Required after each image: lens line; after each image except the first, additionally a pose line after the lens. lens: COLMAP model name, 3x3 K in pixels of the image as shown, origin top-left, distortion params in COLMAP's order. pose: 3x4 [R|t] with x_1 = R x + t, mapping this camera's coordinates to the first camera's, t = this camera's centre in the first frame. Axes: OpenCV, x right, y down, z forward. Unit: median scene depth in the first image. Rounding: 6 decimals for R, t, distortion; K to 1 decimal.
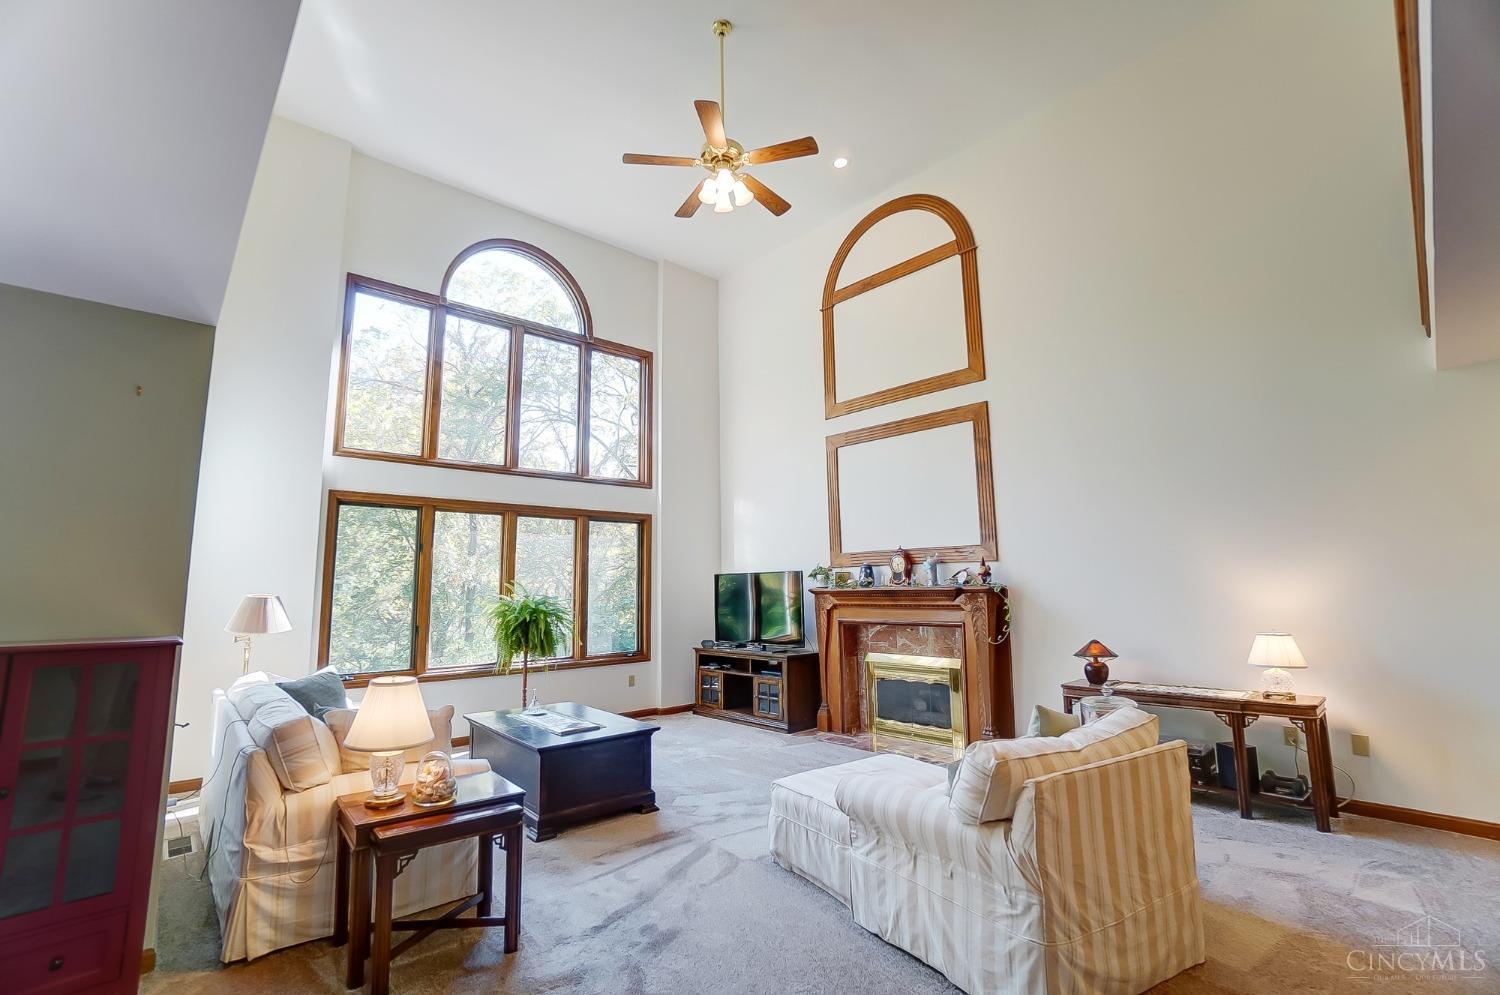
lens RADIAL K [[668.5, 0, 747.3], [0, 668.5, 491.7], [0, 0, 1]] dist [-0.059785, 0.023419]
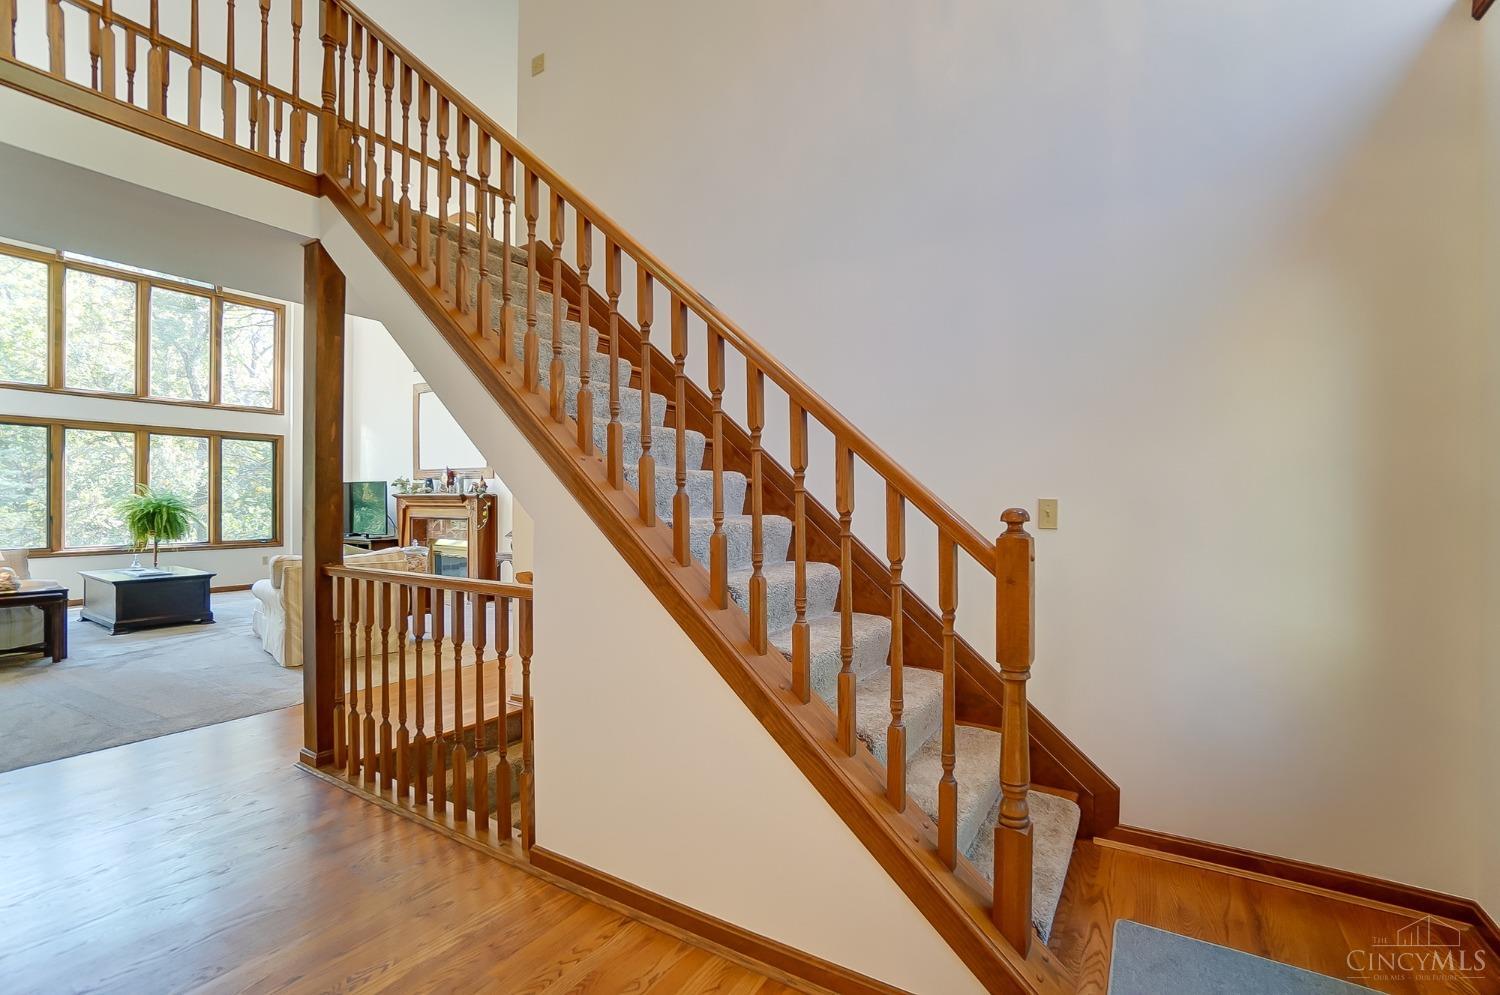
lens RADIAL K [[668.5, 0, 747.3], [0, 668.5, 491.7], [0, 0, 1]] dist [-0.059785, 0.023419]
pose [[0.960285, 0.022519, 0.278109, 0.449585], [-0.057708, 0.991216, 0.118999, -0.073113], [-0.272987, -0.130322, 0.953150, -0.566217]]
